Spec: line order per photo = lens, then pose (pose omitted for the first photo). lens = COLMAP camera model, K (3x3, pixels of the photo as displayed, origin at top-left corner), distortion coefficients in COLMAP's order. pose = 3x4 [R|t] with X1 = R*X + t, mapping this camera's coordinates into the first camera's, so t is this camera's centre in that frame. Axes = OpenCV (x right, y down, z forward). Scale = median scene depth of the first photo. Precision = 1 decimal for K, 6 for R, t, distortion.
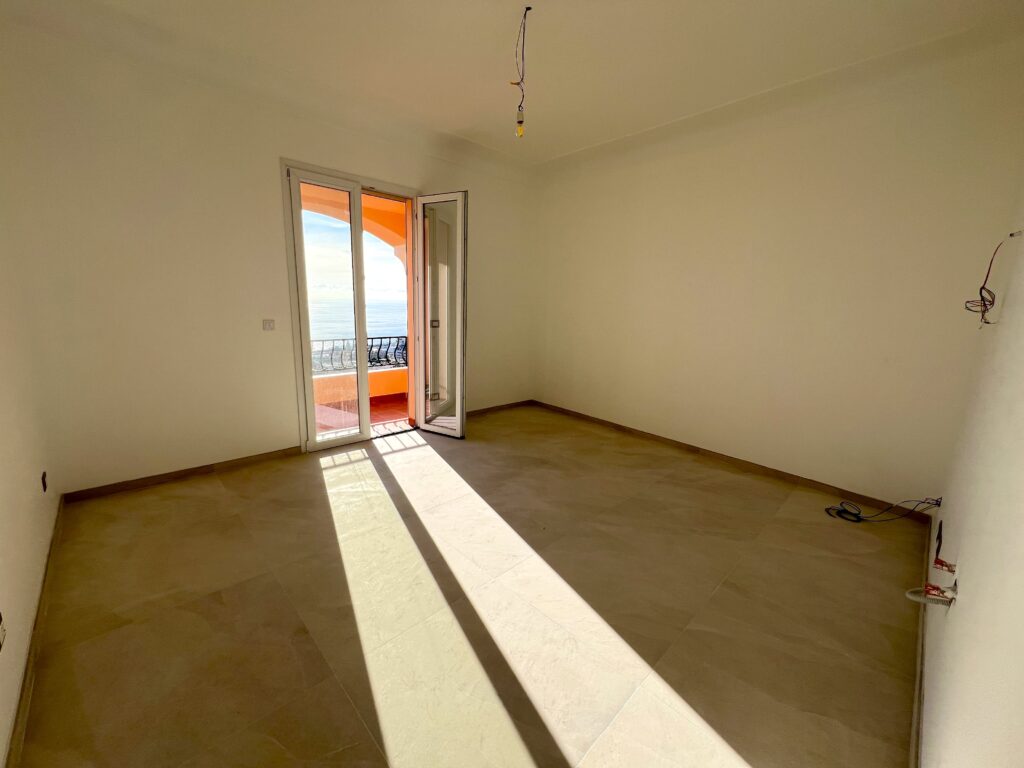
lens RADIAL K [[414.0, 0, 507.0], [0, 414.0, 388.5], [0, 0, 1]] dist [-0.000220, -0.000320]
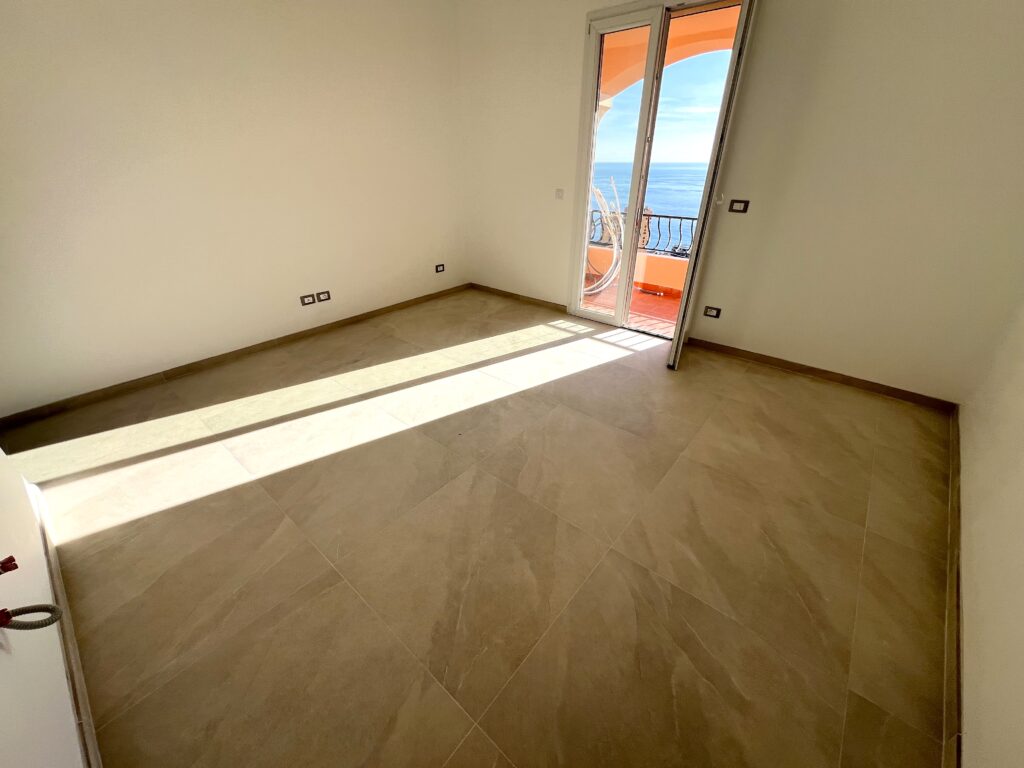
lens RADIAL K [[414.0, 0, 503.1], [0, 414.0, 383.1], [0, 0, 1]] dist [-0.000220, -0.000320]
pose [[0.076203, 0.446282, -0.891642, 0.697869], [-0.199612, 0.882967, 0.424881, -0.144307], [0.976907, 0.145605, 0.156368, 0.738944]]
